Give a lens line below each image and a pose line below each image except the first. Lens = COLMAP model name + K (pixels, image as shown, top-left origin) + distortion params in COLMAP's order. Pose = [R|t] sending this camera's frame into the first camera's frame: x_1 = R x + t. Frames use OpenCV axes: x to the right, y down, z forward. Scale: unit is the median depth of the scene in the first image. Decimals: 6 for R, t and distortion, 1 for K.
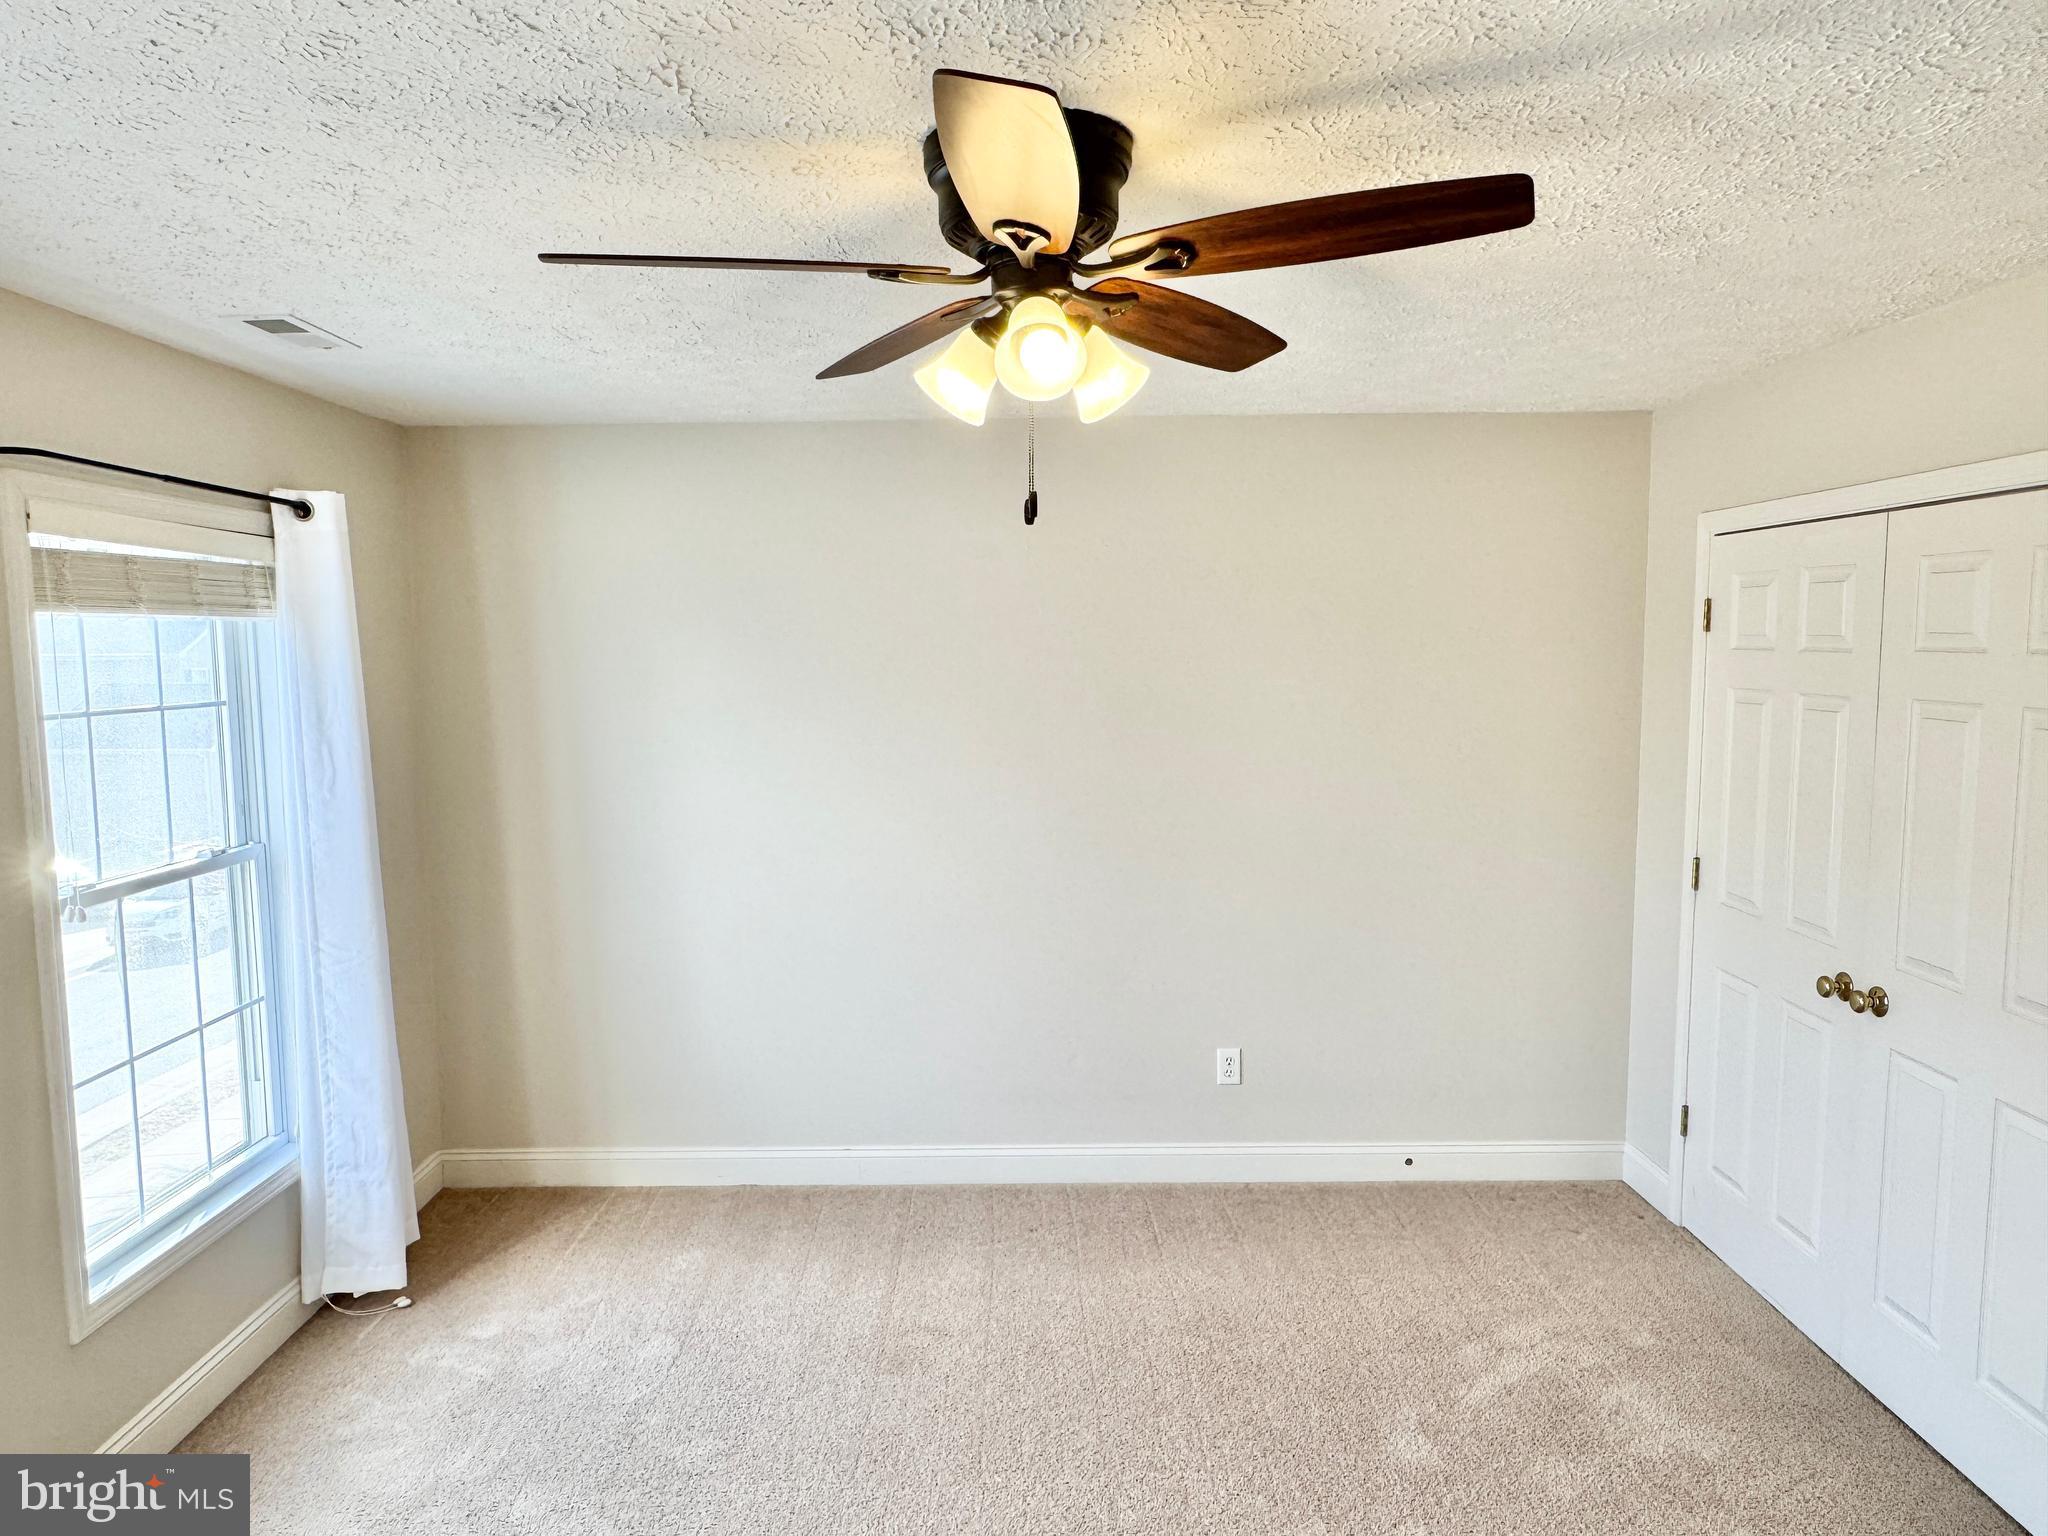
lens RADIAL K [[1308.2, 0, 1028.0], [0, 1308.2, 771.0], [0, 0, 1]] dist [0.001049, 0.001520]
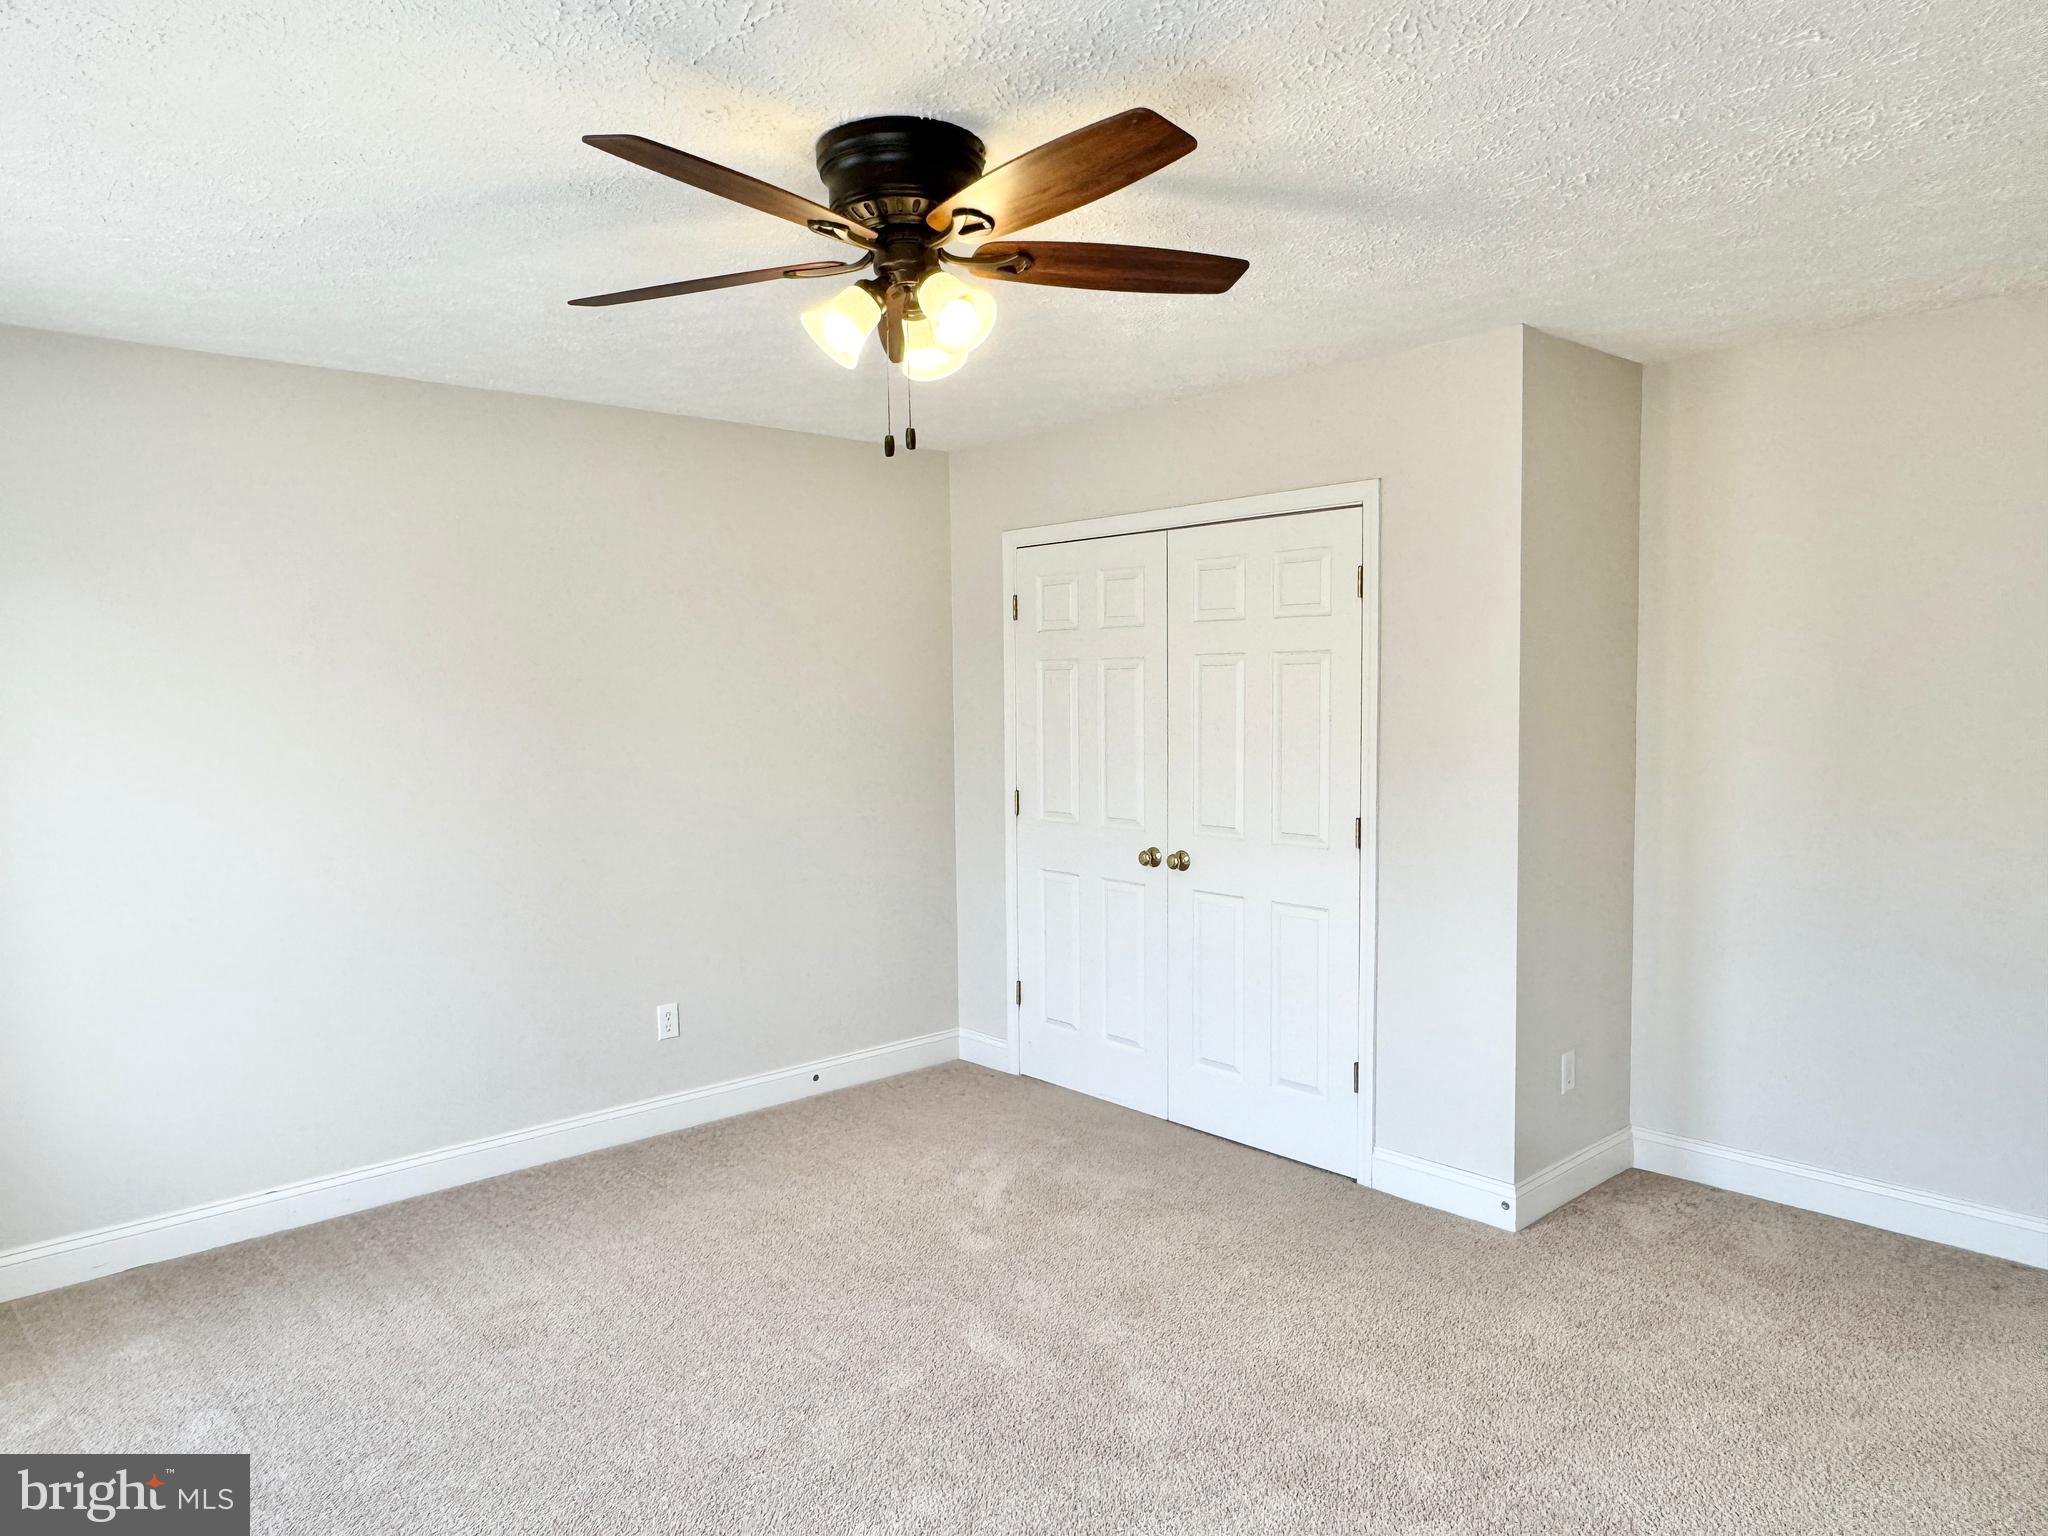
lens RADIAL K [[1308.2, 0, 977.3], [0, 1308.2, 776.3], [0, 0, 1]] dist [0.001049, 0.001520]
pose [[0.753648, -0.045464, 0.655704, -0.405075], [0.072553, 0.997263, -0.014244, 0.071035], [-0.653262, 0.058308, 0.754883, 0.025055]]
